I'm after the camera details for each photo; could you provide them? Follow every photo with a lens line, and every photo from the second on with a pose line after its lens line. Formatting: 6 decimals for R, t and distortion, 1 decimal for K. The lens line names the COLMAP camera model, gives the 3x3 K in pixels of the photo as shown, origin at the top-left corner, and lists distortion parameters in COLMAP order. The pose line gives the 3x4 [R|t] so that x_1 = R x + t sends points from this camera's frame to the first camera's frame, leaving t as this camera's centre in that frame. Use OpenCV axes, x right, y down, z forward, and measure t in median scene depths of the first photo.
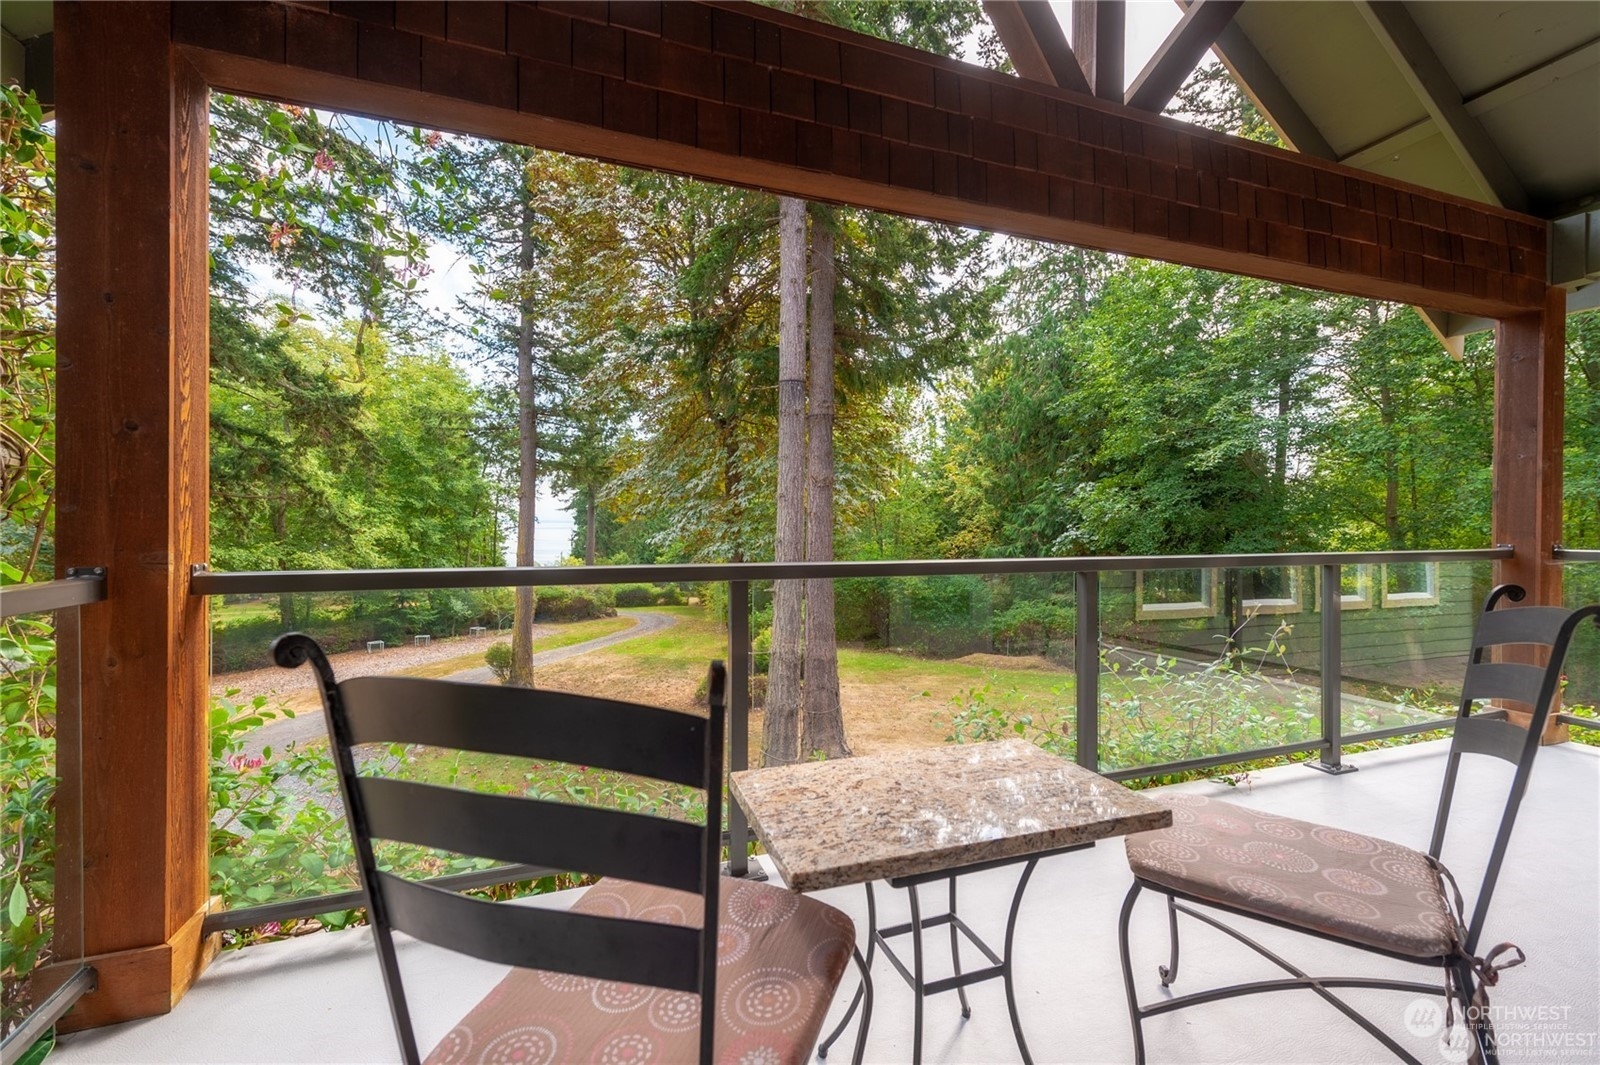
lens RADIAL K [[680.2, 0, 805.8], [0, 680.2, 526.4], [0, 0, 1]] dist [0.014220, -0.000384]
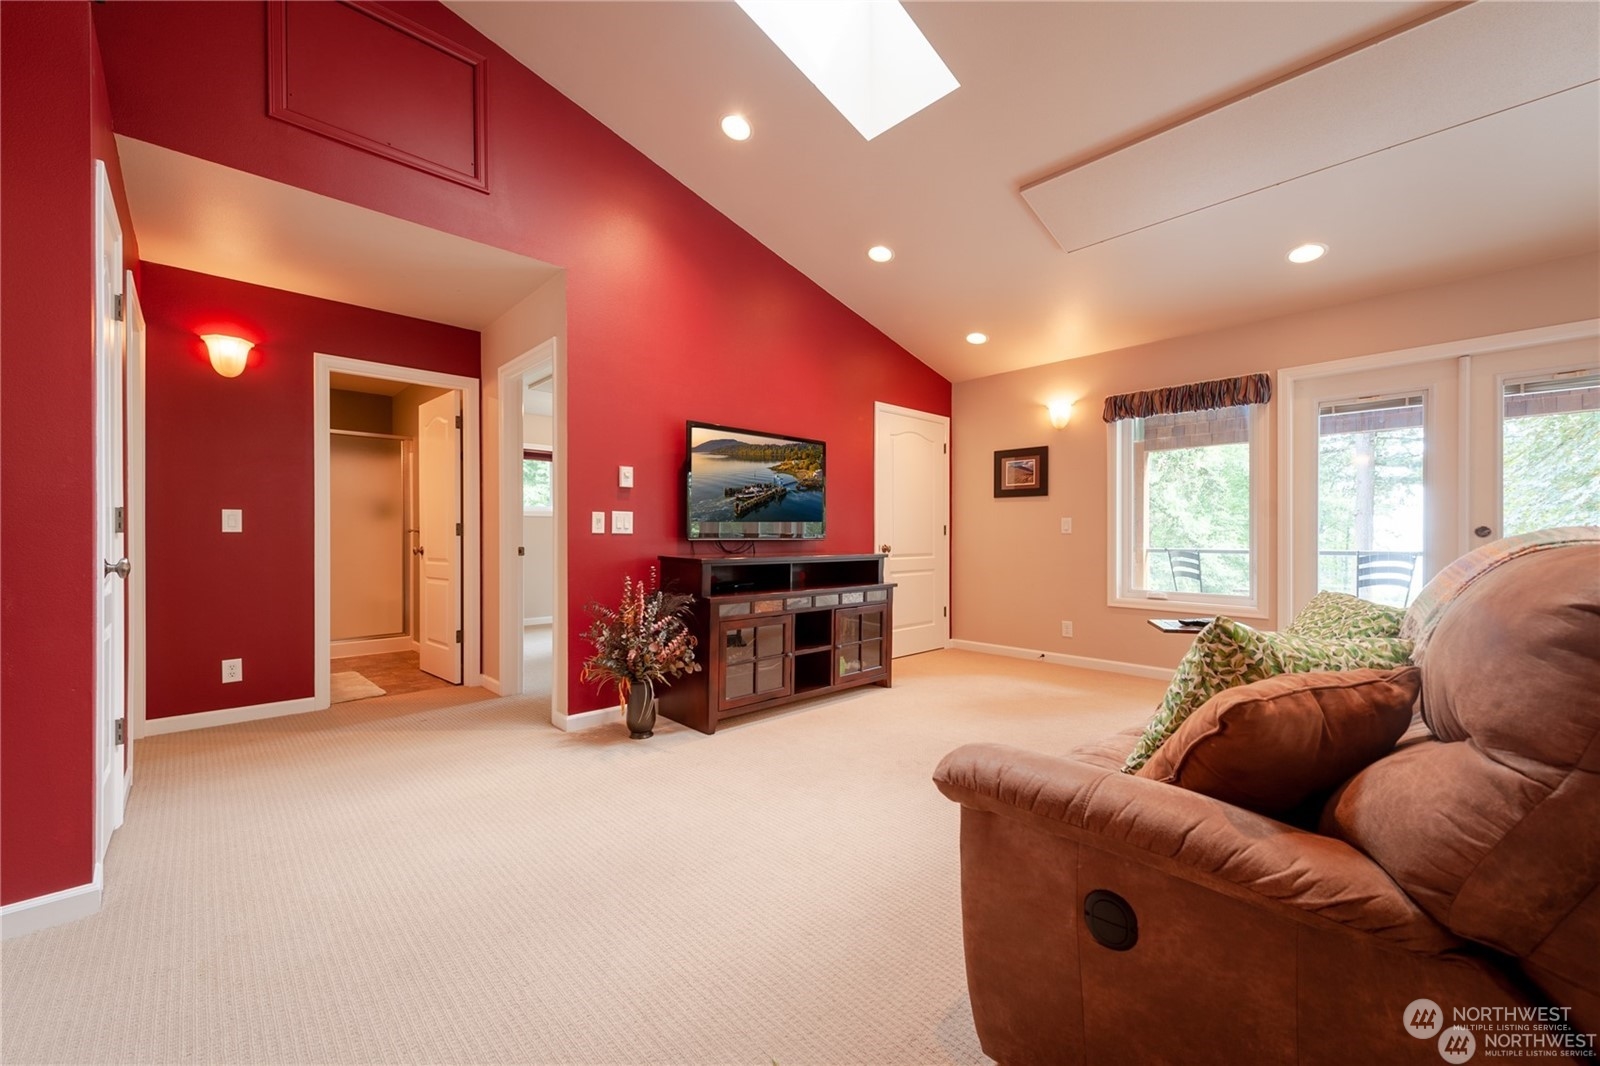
lens RADIAL K [[620.2, 0, 806.4], [0, 620.2, 537.1], [0, 0, 1]] dist [0.003364, 0.000141]
pose [[0.402544, -0.005701, -0.915383, 0.111358], [-0.002299, 0.999971, -0.007239, 0.001230], [0.915398, 0.005019, 0.402519, -0.152527]]
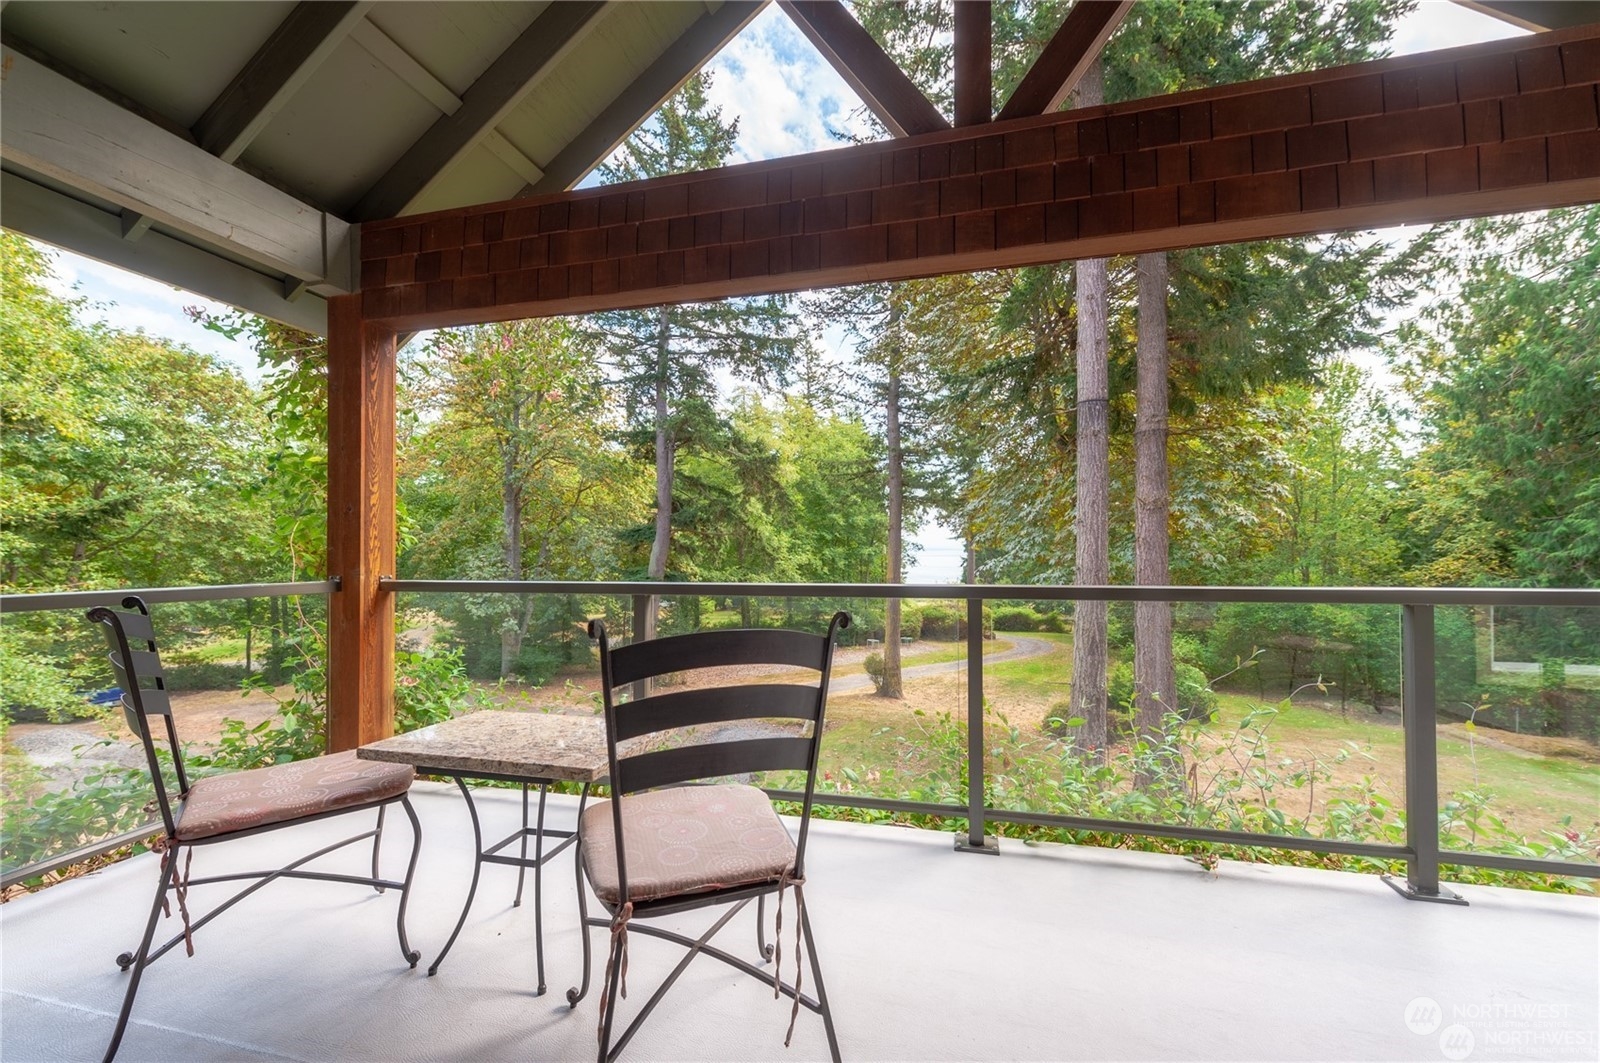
lens RADIAL K [[640.0, 0, 790.7], [0, 640.0, 541.6], [0, 0, 1]] dist [0.017436, -0.003872]
pose [[0.825614, -0.015912, -0.564012, 0.053722], [0.005204, 0.999775, -0.020588, 0.000037], [0.564212, 0.014063, 0.825510, 0.006395]]
